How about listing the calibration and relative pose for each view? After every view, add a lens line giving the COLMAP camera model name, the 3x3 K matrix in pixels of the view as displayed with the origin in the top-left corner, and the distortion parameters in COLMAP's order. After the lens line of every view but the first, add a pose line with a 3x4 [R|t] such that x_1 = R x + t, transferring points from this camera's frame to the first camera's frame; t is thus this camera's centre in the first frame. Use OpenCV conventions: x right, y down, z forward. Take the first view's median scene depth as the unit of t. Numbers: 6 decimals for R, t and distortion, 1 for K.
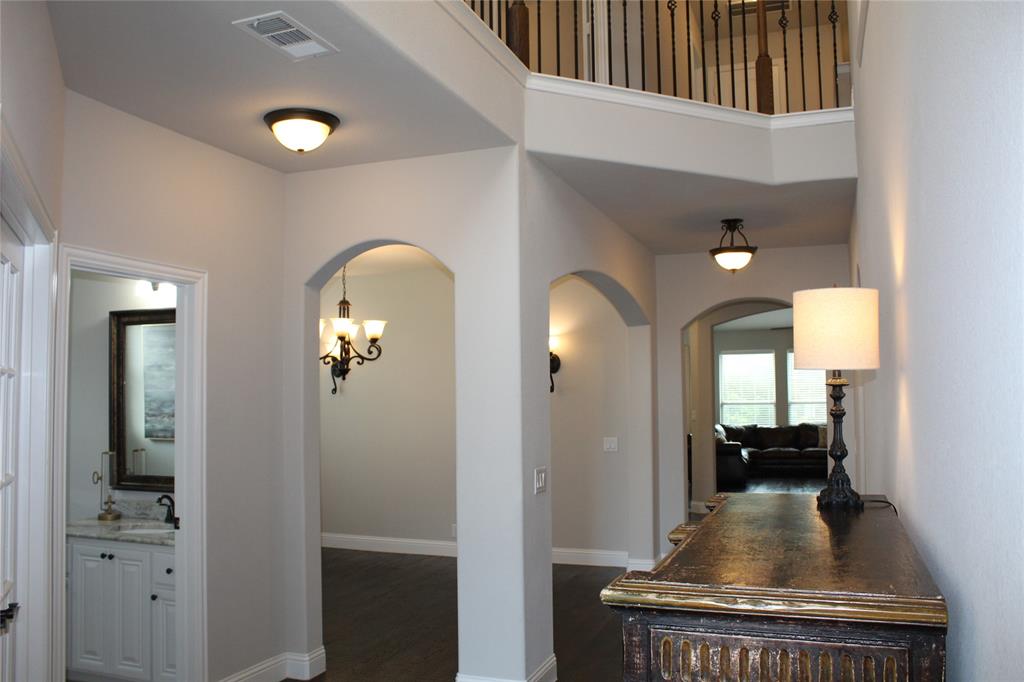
lens RADIAL K [[853.9, 0, 497.2], [0, 853.9, 335.5], [0, 0, 1]] dist [-0.154126, 0.139648]
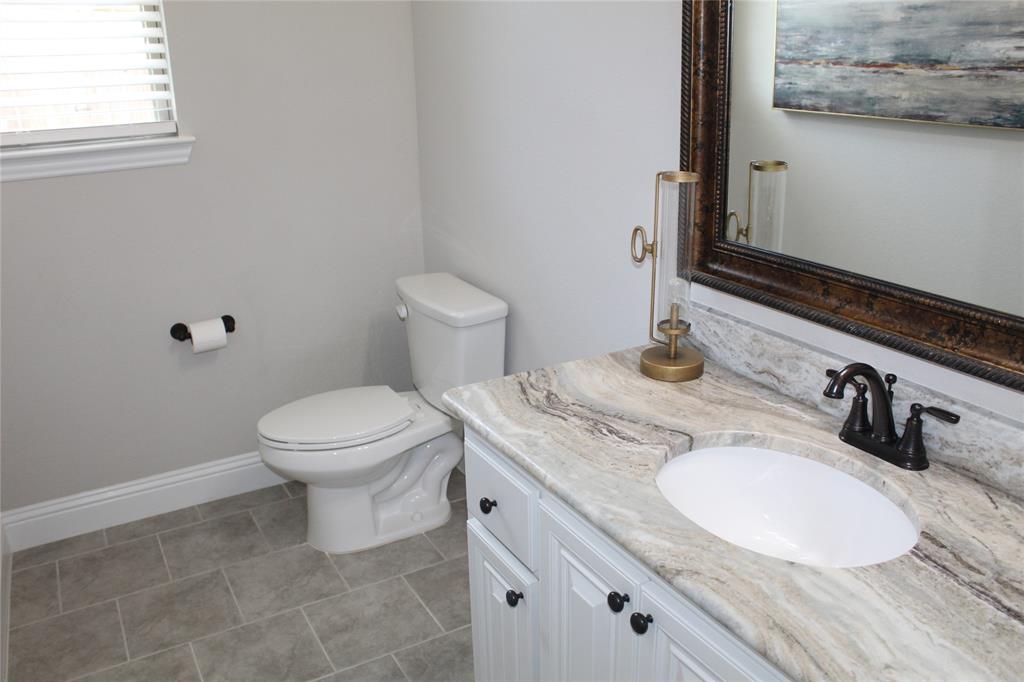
lens RADIAL K [[853.9, 0, 497.2], [0, 853.9, 335.5], [0, 0, 1]] dist [-0.154126, 0.139648]
pose [[0.772624, 0.204202, -0.601127, -0.229150], [0.053704, 0.922444, 0.382379, 0.051232], [0.632588, -0.327718, 0.701736, 0.516619]]
